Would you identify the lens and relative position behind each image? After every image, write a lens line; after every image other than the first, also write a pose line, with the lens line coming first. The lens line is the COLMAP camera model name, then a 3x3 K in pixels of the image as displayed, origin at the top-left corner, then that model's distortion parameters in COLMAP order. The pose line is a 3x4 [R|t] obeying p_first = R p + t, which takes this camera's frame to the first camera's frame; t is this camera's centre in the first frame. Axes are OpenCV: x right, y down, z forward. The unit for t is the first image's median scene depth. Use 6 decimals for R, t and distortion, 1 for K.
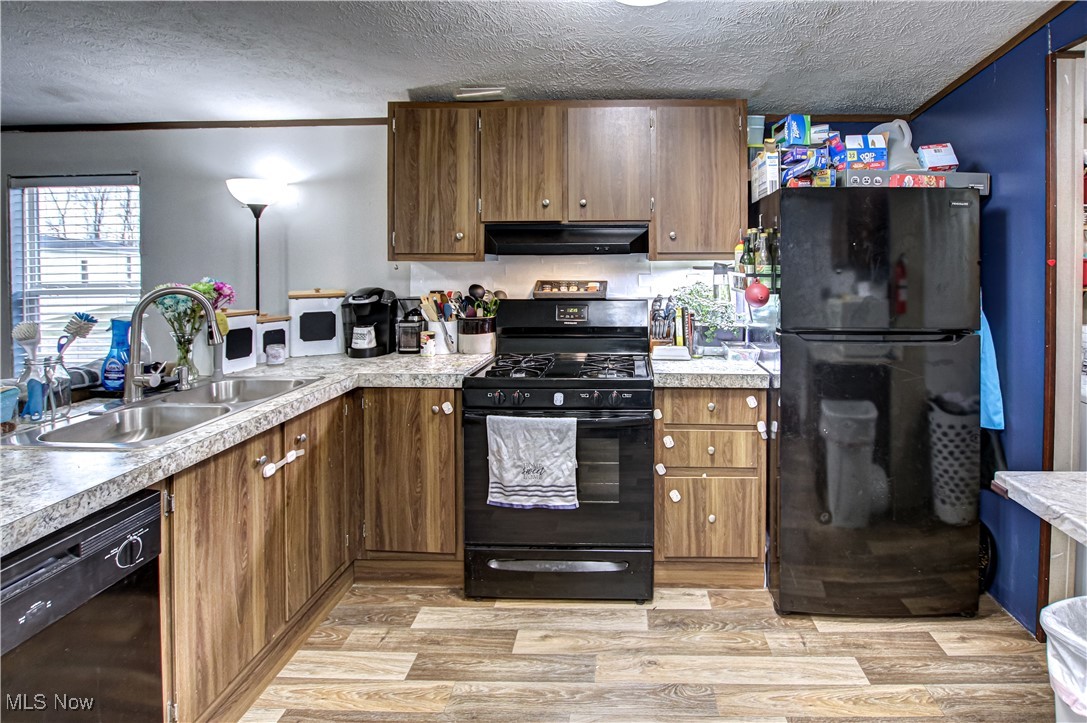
lens RADIAL K [[541.3, 0, 631.1], [0, 541.3, 259.2], [0, 0, 1]] dist [-0.018002, 0.001381]
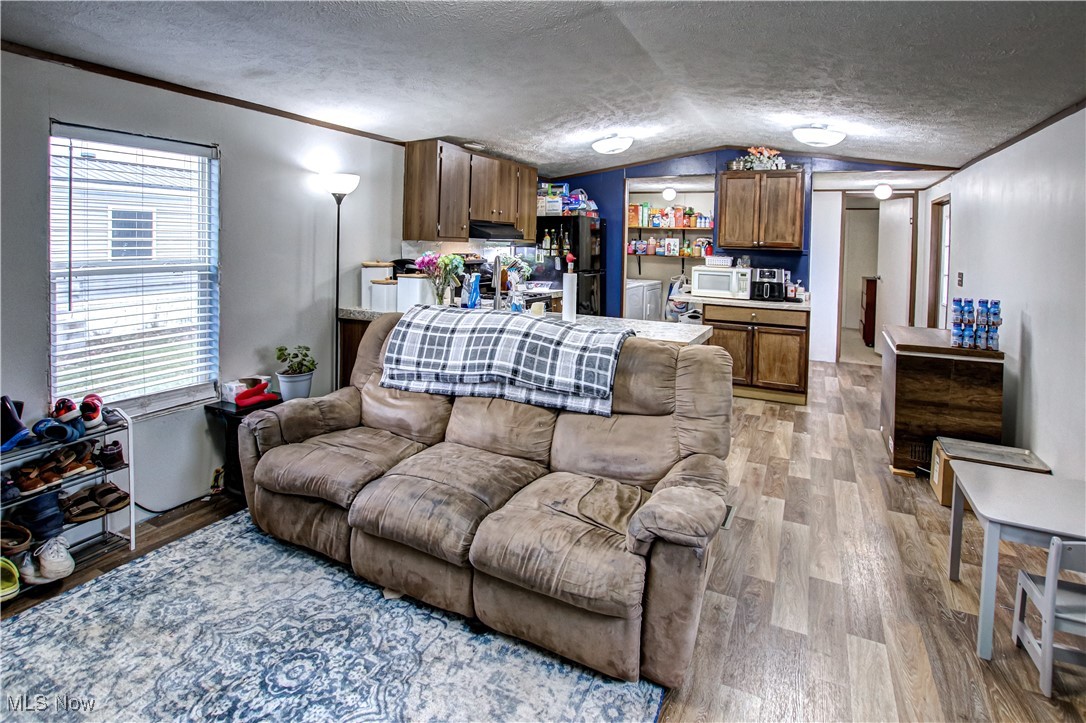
lens RADIAL K [[541.5, 0, 542.0], [0, 541.5, 247.4], [0, 0, 1]] dist [-0.000661, -0.000087]
pose [[0.433092, 0.001868, 0.901348, -1.948876], [-0.015718, 0.999861, 0.005480, 0.007622], [-0.901213, -0.016541, 0.433061, 0.050702]]
